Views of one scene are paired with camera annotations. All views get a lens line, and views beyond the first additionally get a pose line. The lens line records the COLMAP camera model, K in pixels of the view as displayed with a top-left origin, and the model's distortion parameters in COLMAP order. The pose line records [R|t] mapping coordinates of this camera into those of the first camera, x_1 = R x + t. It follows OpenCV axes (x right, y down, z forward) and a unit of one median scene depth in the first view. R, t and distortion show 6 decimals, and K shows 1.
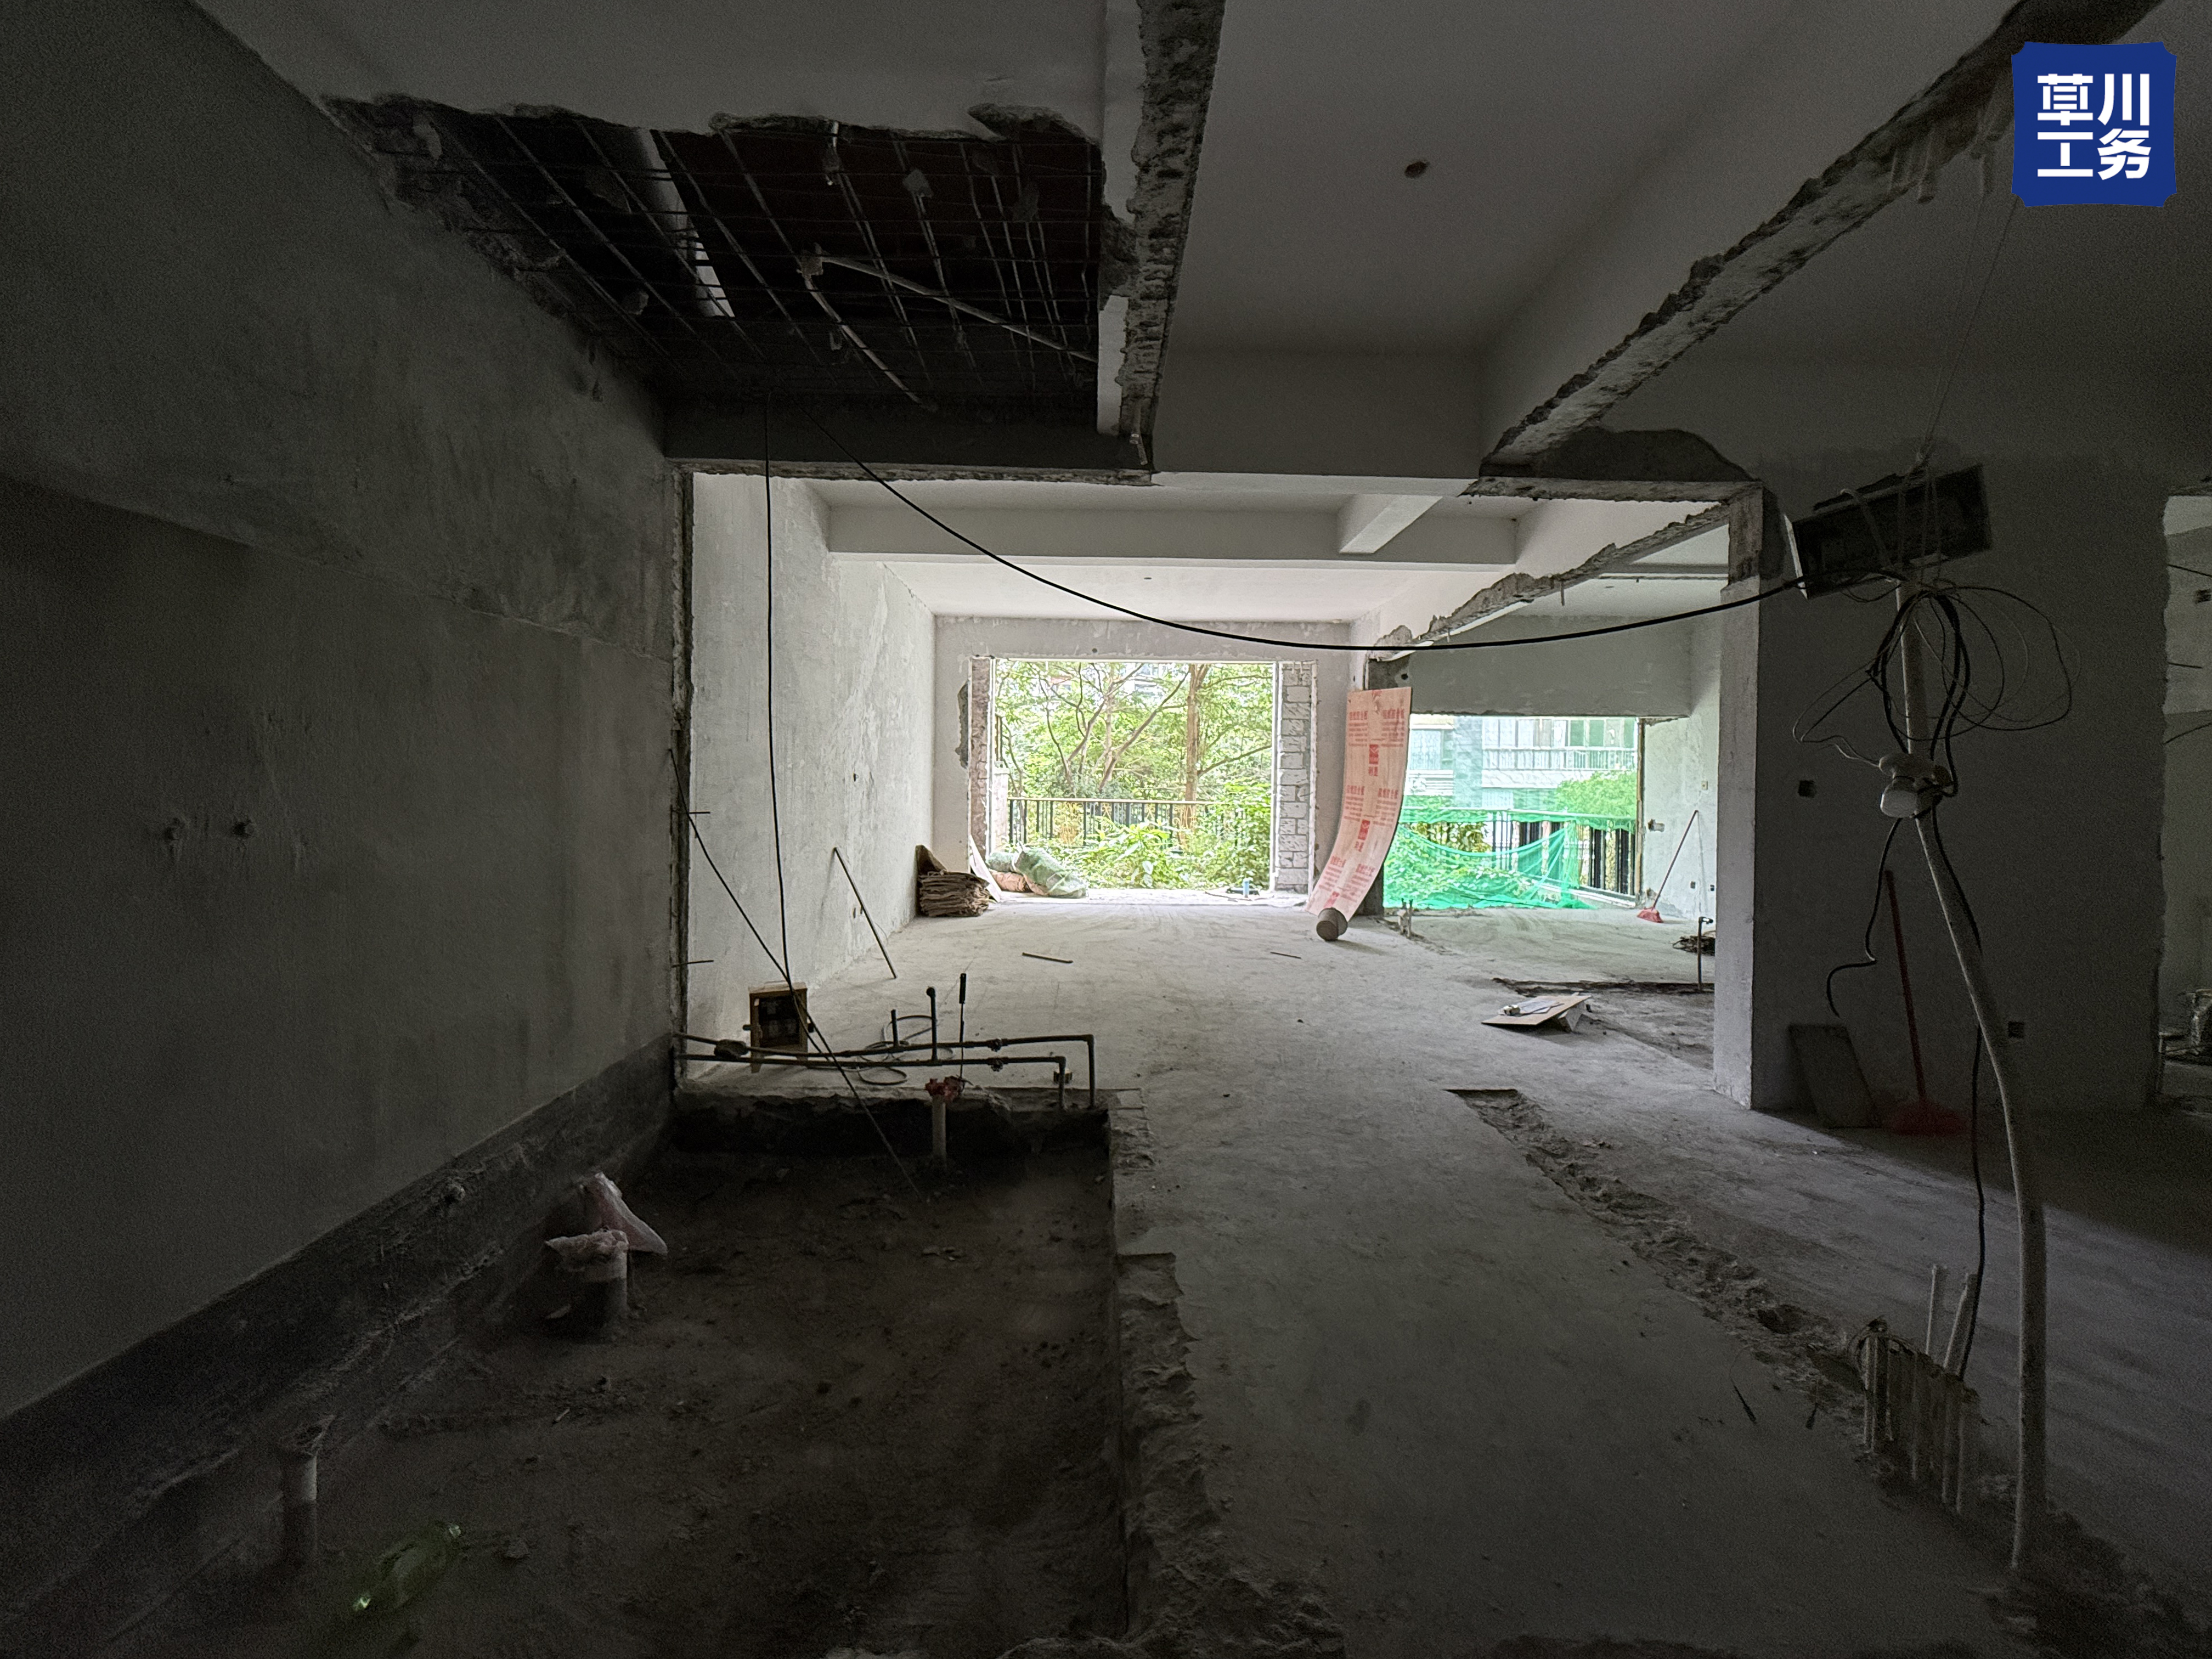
lens RADIAL K [[895.6, 0, 1116.4], [0, 895.6, 791.1], [0, 0, 1]] dist [0.001805, 0.000147]
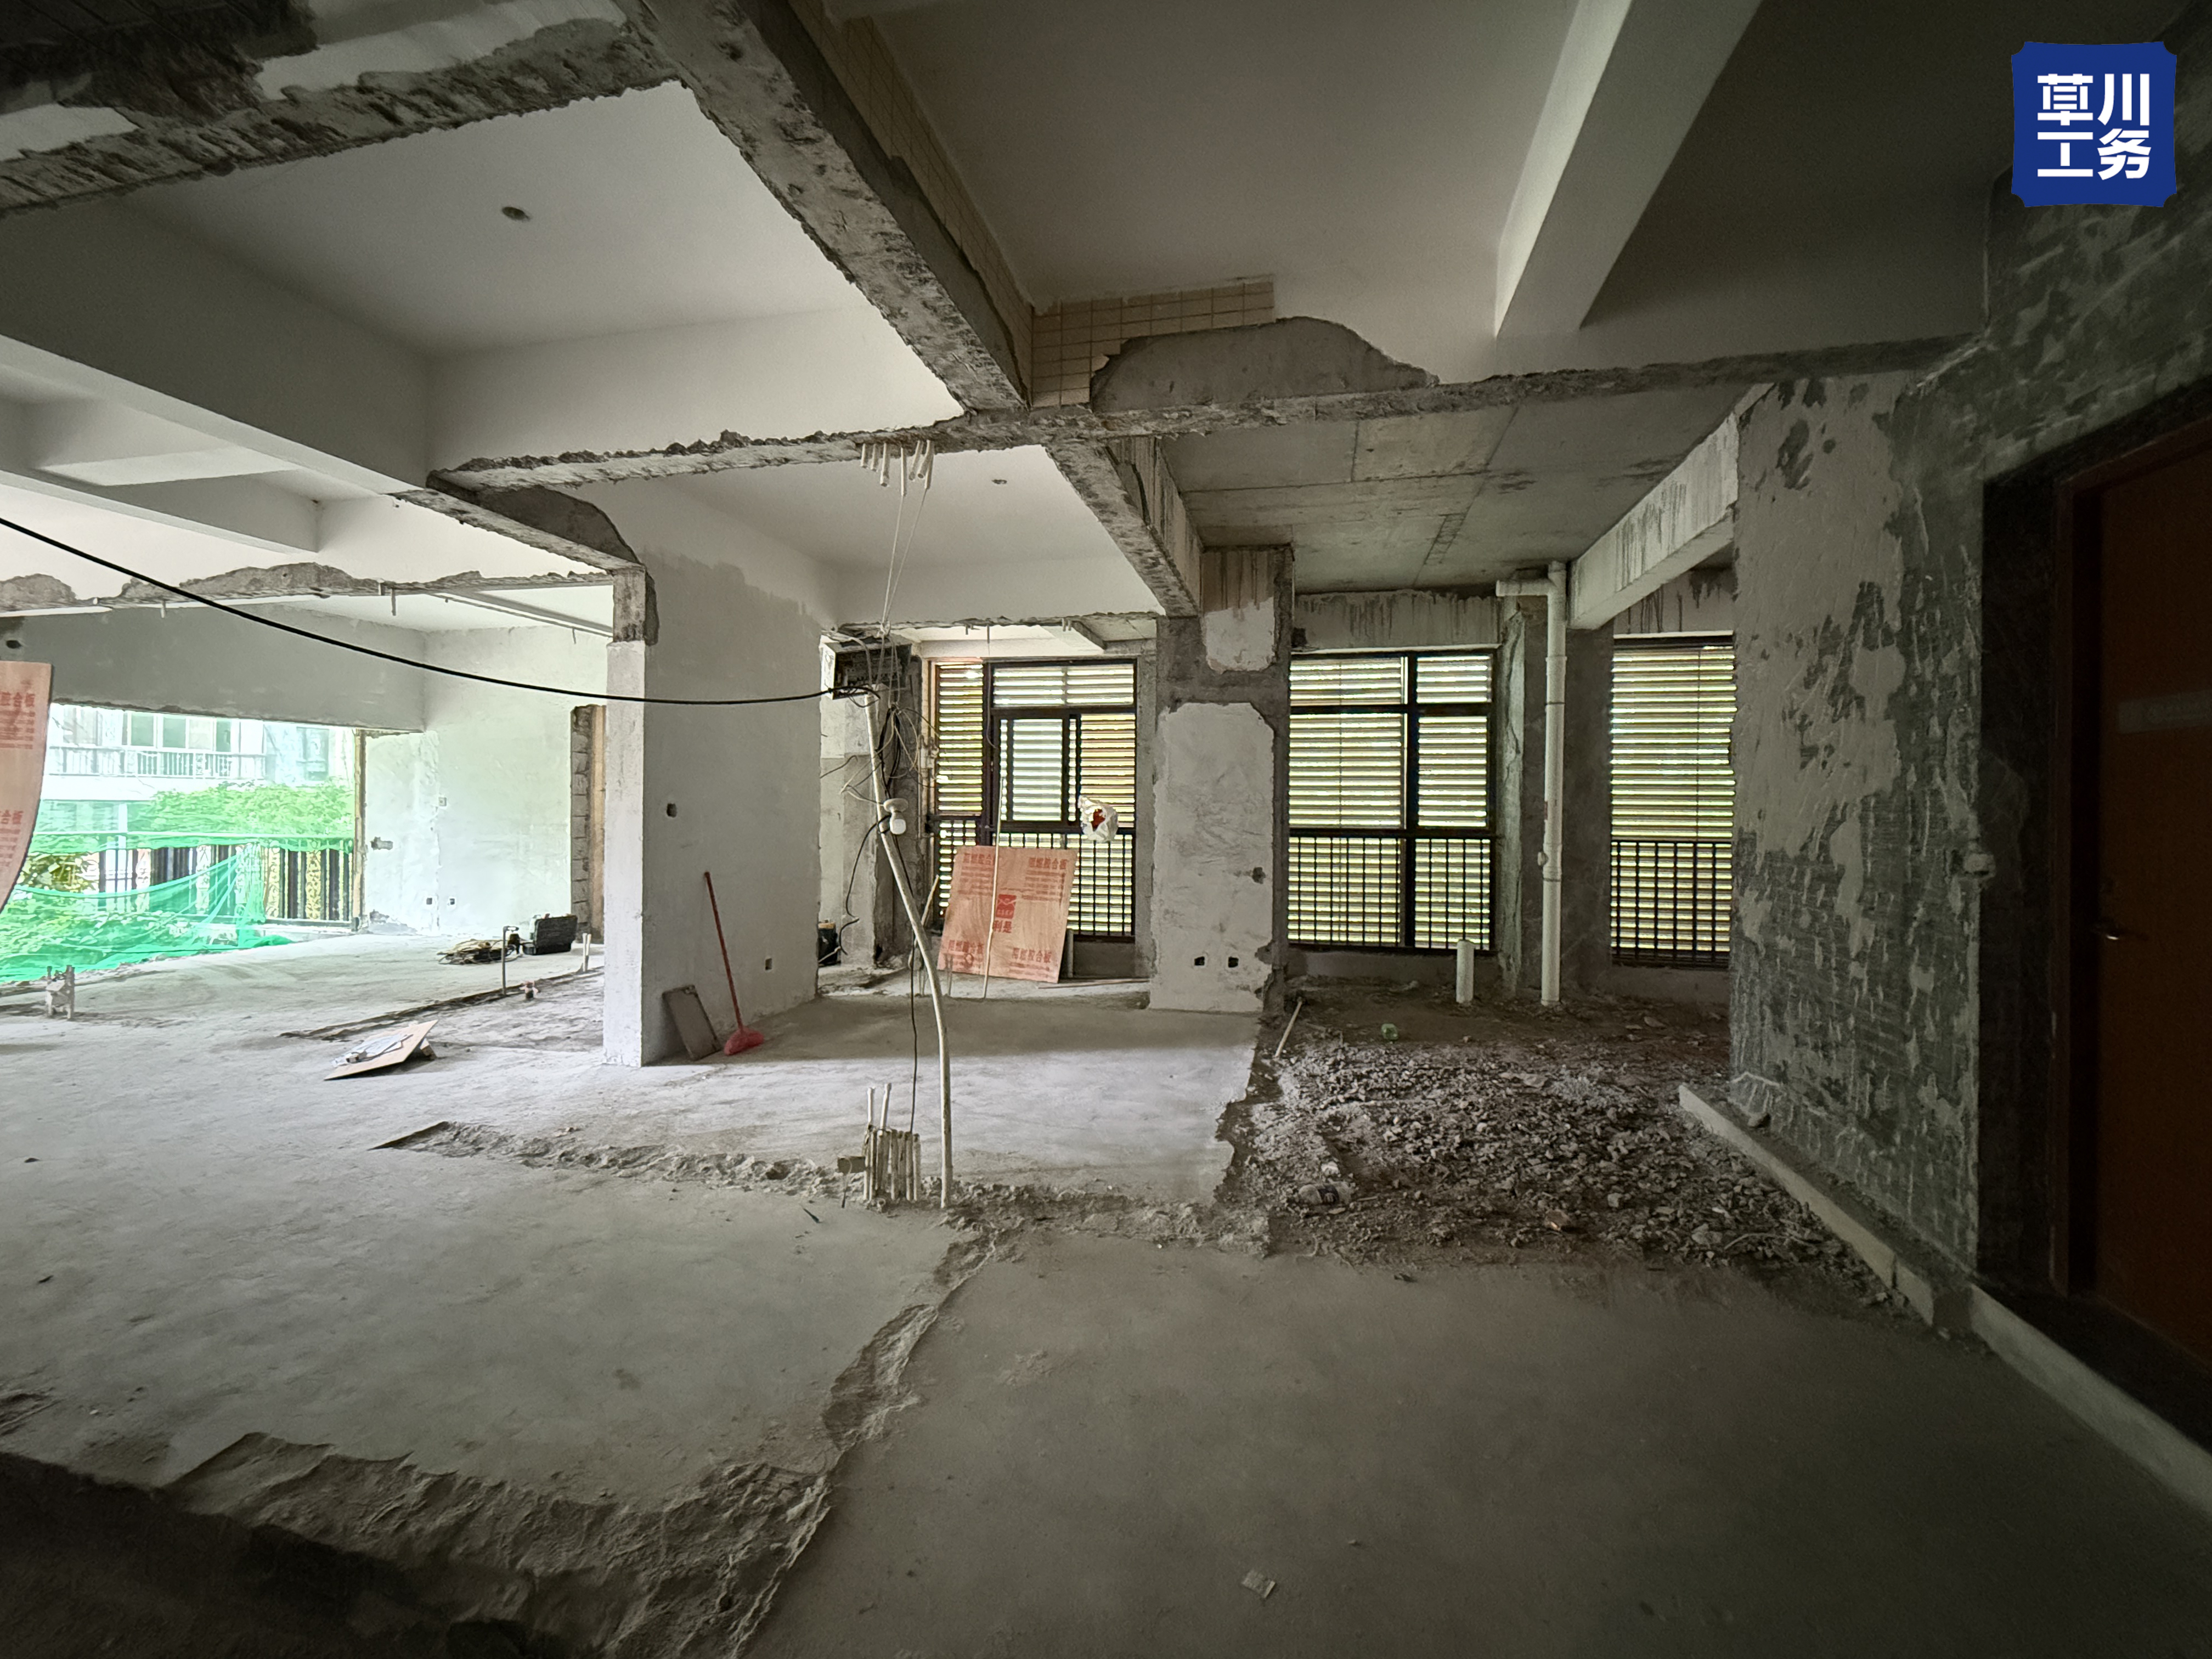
lens RADIAL K [[895.6, 0, 1099.3], [0, 895.6, 808.6], [0, 0, 1]] dist [0.001805, 0.000147]
pose [[0.246176, -0.013373, 0.969133, -0.336958], [0.004846, 0.999909, 0.012566, -0.017677], [-0.969213, 0.001603, 0.246219, 0.070061]]
